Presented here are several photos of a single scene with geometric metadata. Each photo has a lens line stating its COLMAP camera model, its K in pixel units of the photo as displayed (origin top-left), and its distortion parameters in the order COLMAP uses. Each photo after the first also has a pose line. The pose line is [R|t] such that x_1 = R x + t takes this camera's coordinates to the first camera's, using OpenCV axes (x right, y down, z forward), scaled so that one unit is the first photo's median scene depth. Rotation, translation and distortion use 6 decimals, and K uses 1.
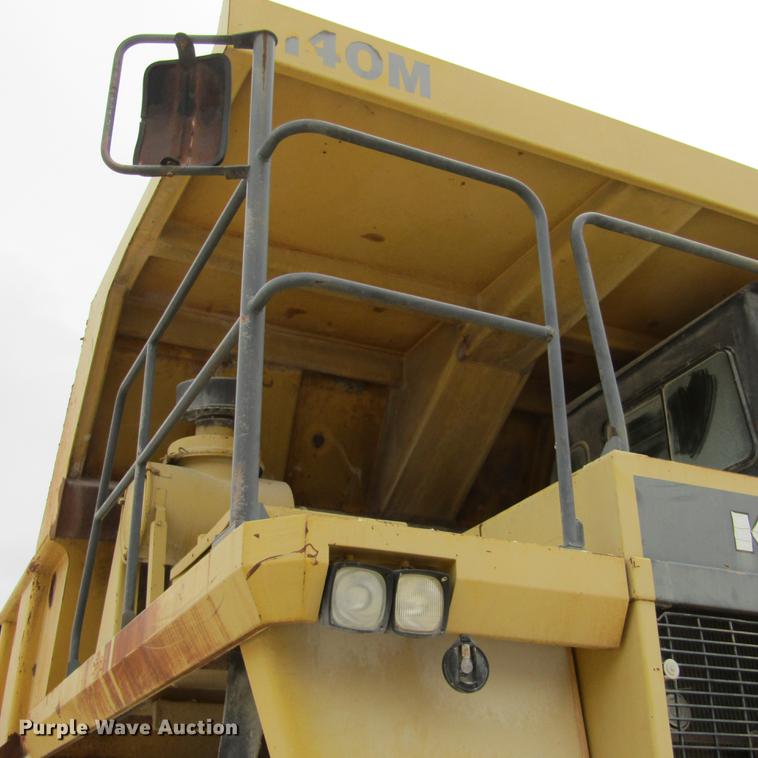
lens RADIAL K [[1031.3, 0, 379.0], [0, 1031.3, 379.0], [0, 0, 1]] dist [0.001720, 0.022754]
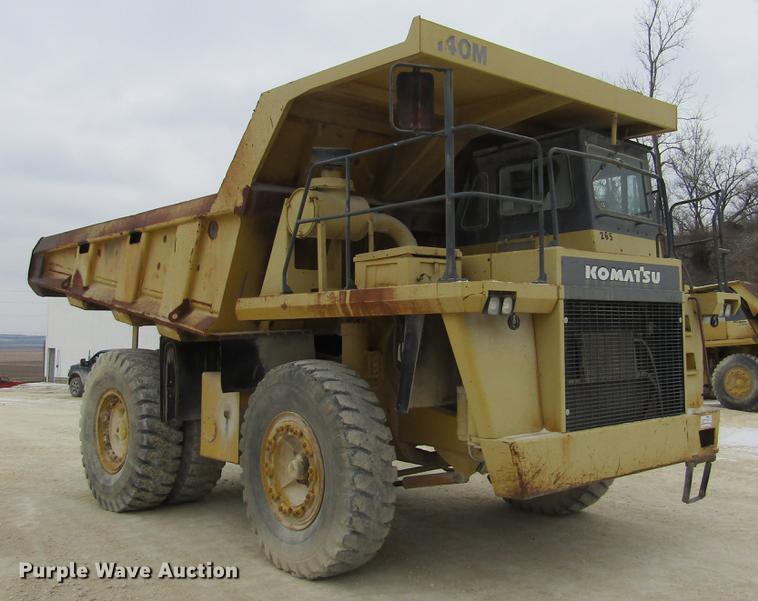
lens RADIAL K [[839.2, 0, 379.3], [0, 839.2, 274.4], [0, 0, 1]] dist [-0.005168, -0.013857]
pose [[0.964153, 0.031075, 0.263520, -0.945386], [-0.126892, 0.926197, 0.355046, -0.686618], [-0.233039, -0.375758, 0.896939, -1.119943]]
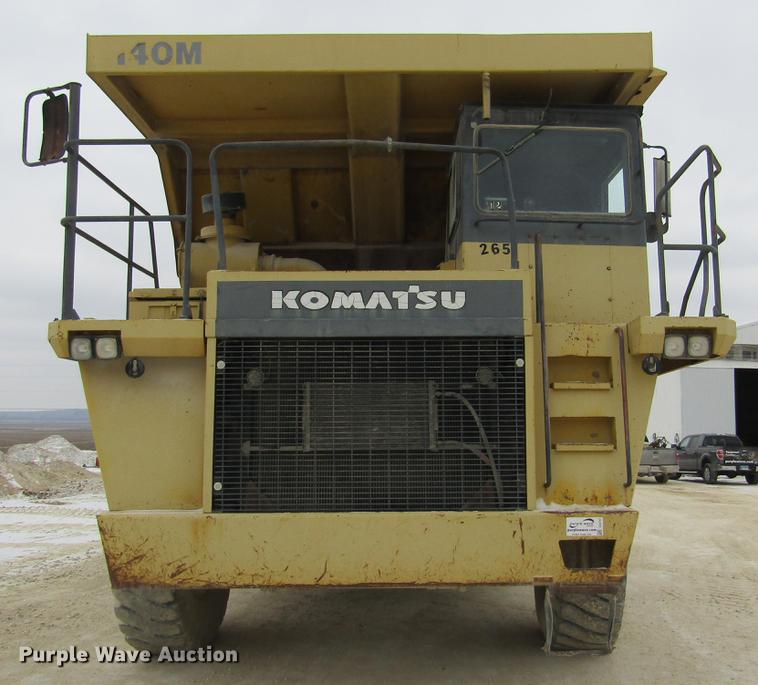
lens RADIAL K [[810.4, 0, 379.0], [0, 810.4, 342.5], [0, 0, 1]] dist [-0.010671, -0.005422]
pose [[0.891546, -0.025142, -0.452232, 1.454091], [0.183887, 0.932559, 0.310675, -0.286034], [0.413922, -0.360140, 0.836043, -0.410469]]
